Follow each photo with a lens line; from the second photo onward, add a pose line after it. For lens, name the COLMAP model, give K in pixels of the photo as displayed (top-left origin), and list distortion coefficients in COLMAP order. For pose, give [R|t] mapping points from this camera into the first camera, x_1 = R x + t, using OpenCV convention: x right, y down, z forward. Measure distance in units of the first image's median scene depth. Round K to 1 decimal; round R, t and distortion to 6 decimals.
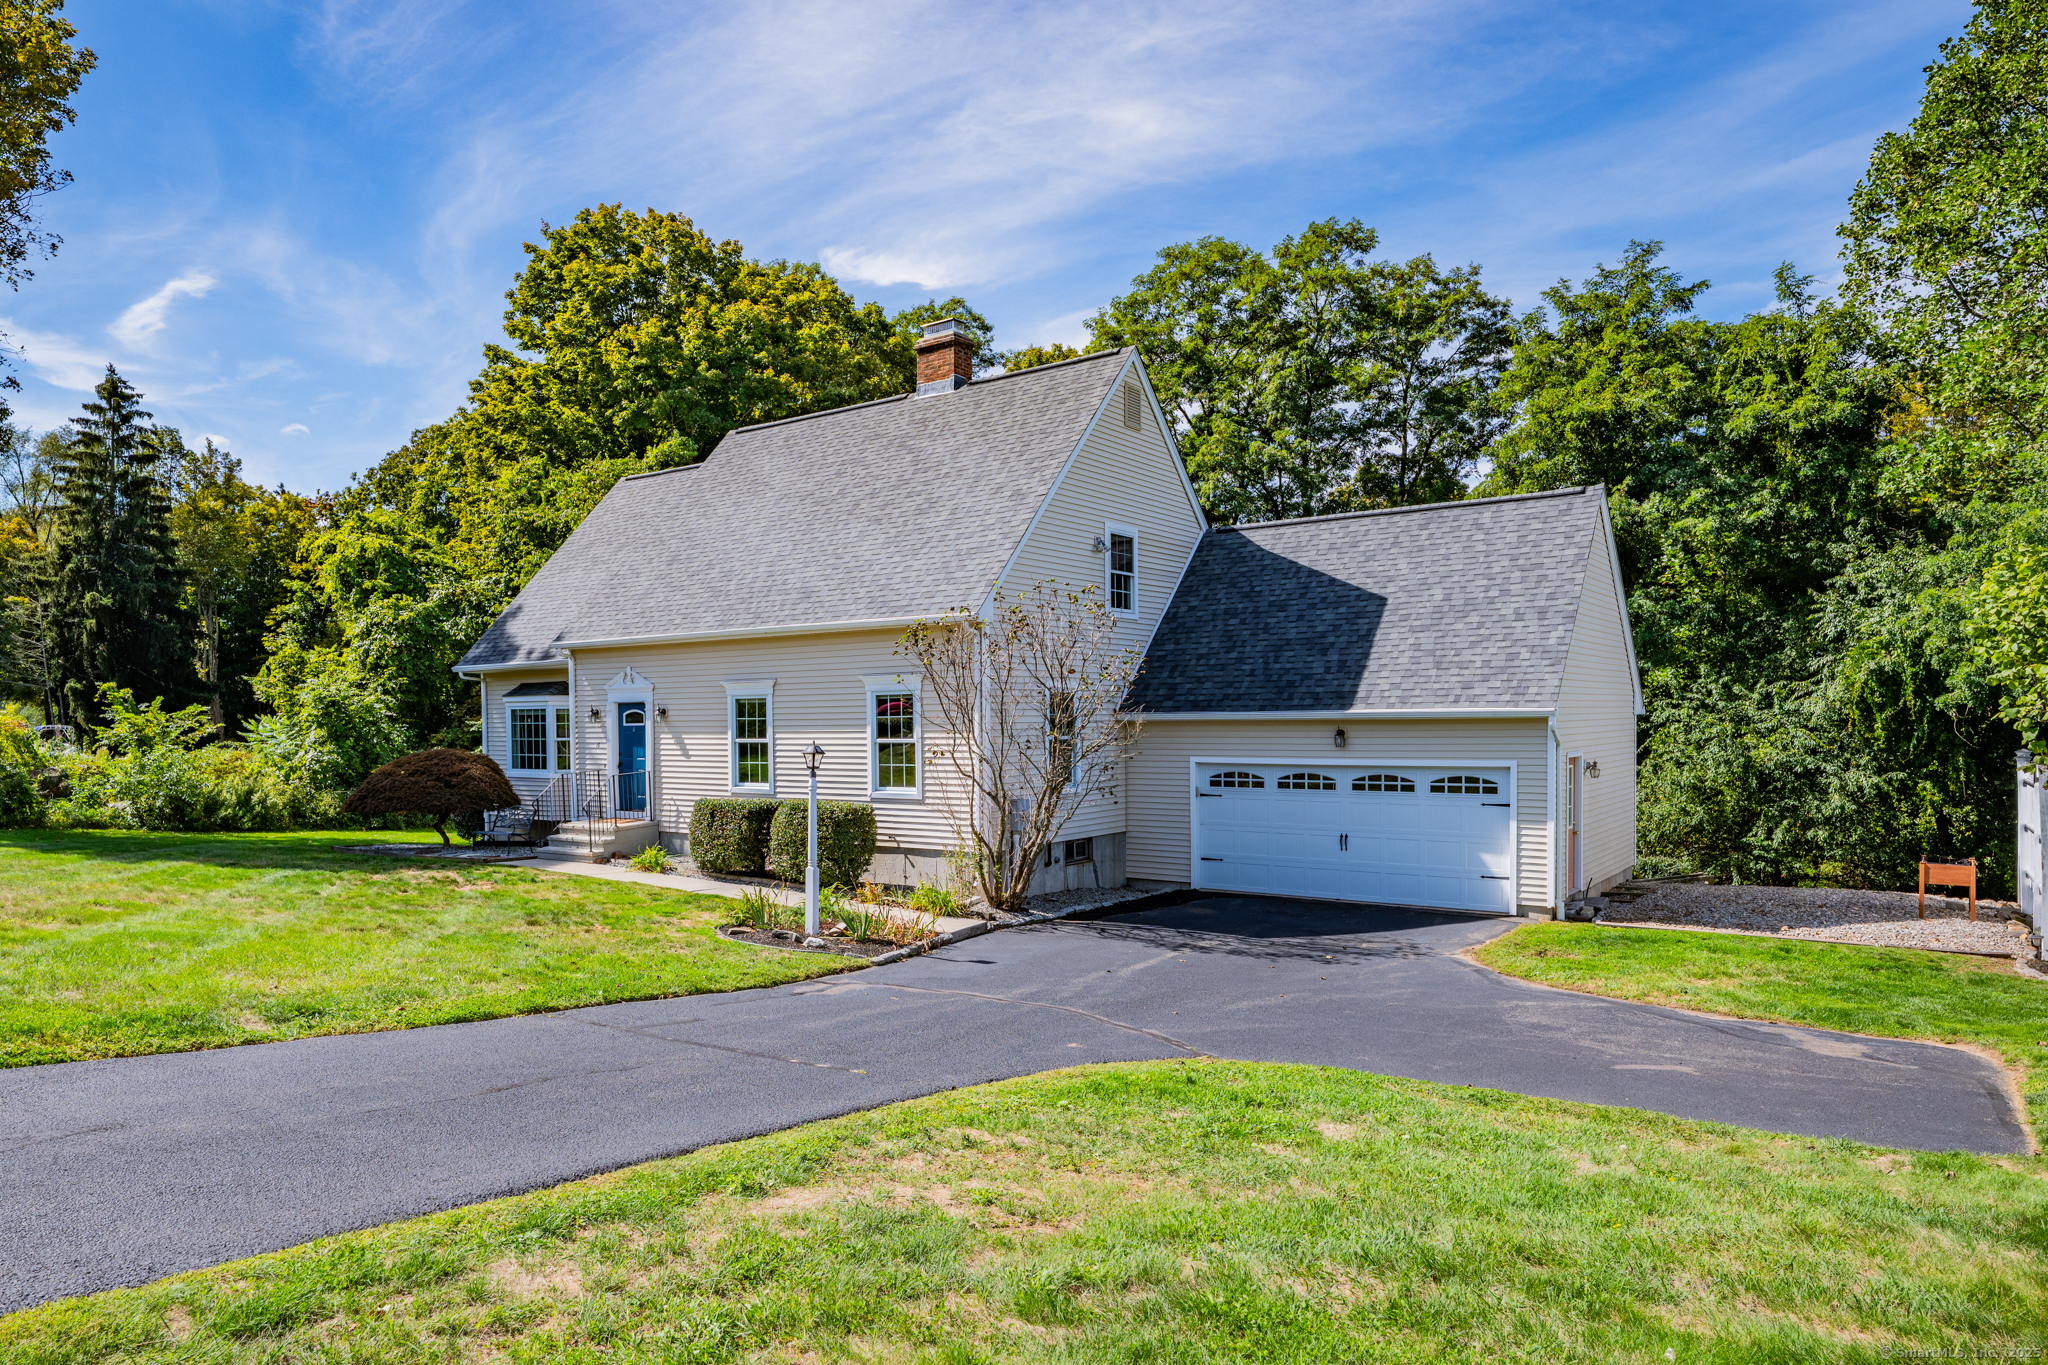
lens RADIAL K [[1150.4, 0, 1019.3], [0, 1150.4, 764.2], [0, 0, 1]] dist [0.000161, -0.000109]
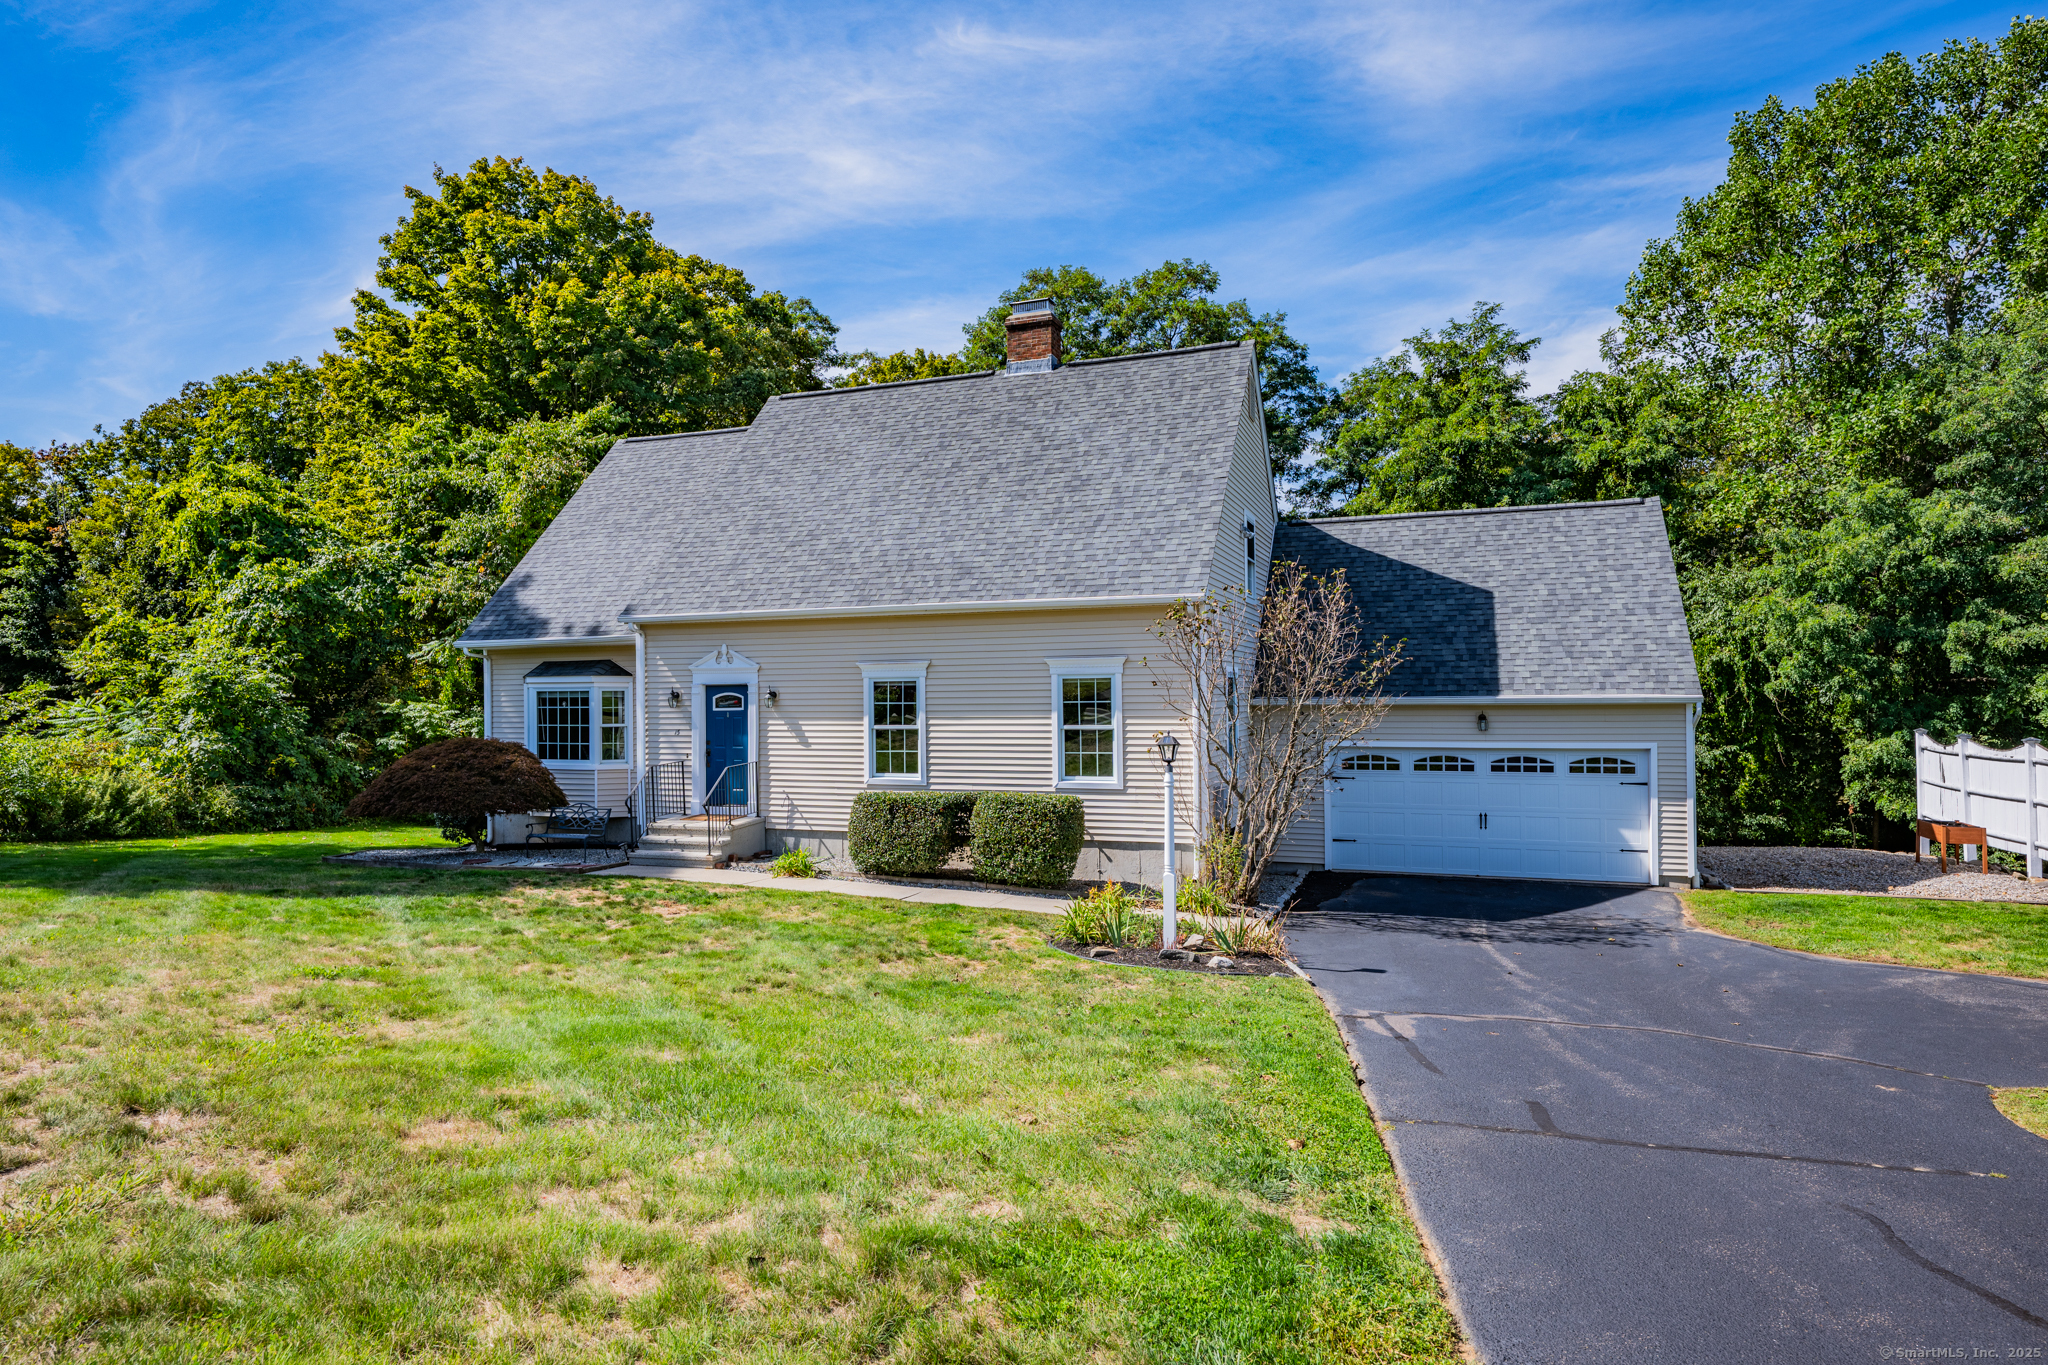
lens RADIAL K [[1034.3, 0, 1034.7], [0, 1034.3, 705.9], [0, 0, 1]] dist [-0.000105, 0.000079]
pose [[0.966787, -0.000092, 0.255585, -0.238578], [0.008371, 0.999475, -0.031308, -0.007603], [-0.255448, 0.032407, 0.966280, 0.124256]]
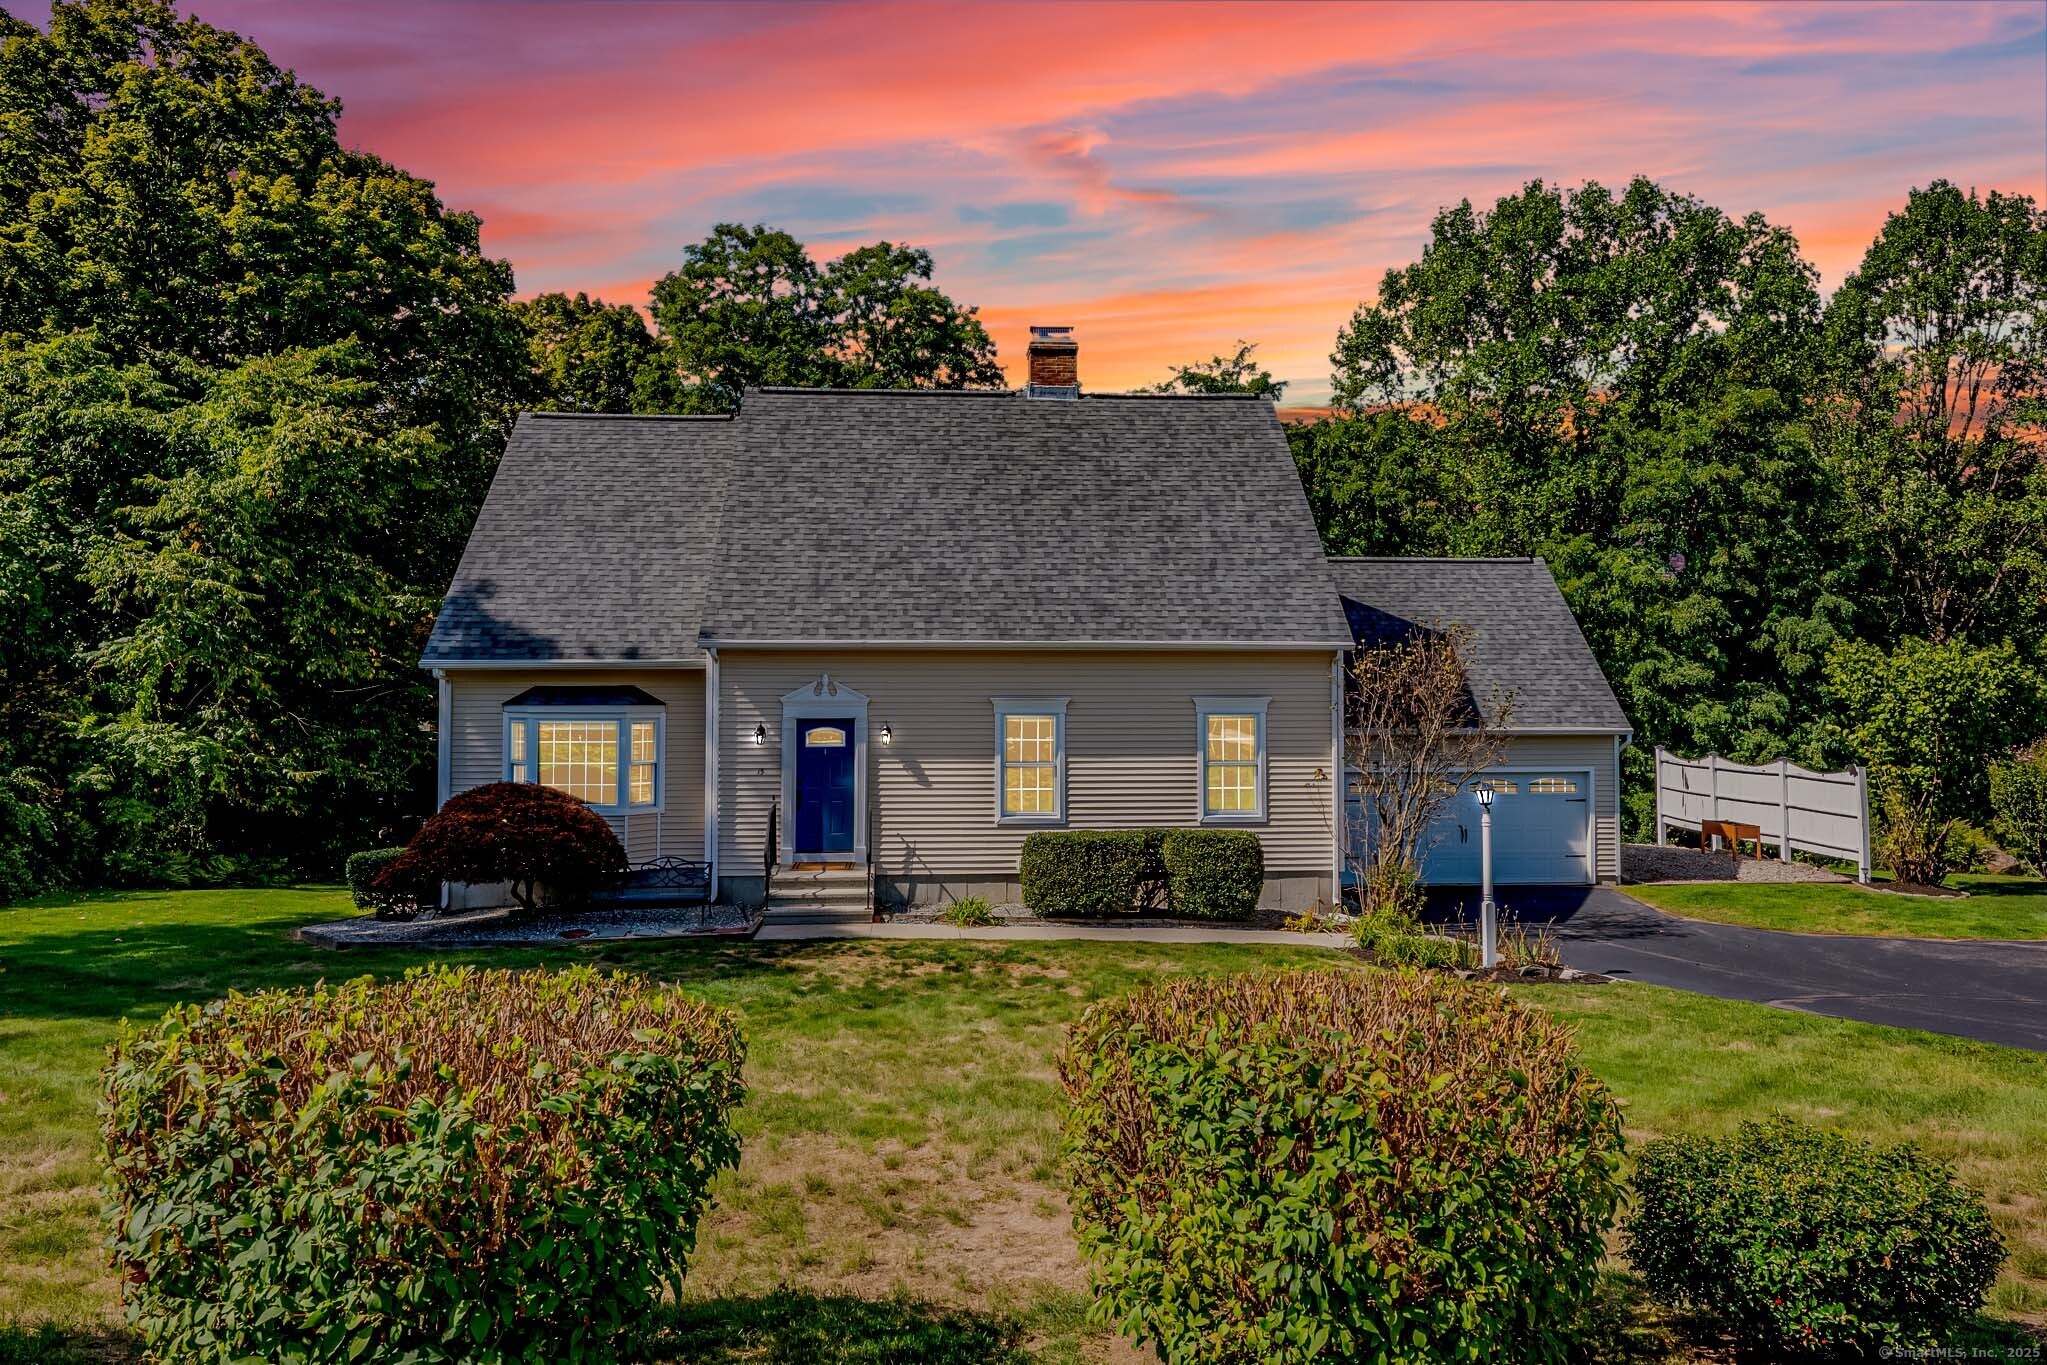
lens RADIAL K [[1138.9, 0, 1023.5], [0, 1138.9, 682.5], [0, 0, 1]] dist [-0.001866, -0.000231]
pose [[0.802156, 0.014907, 0.596929, -0.543581], [0.014996, 0.998870, -0.045097, -0.031541], [-0.596927, 0.045126, 0.801026, 0.206630]]
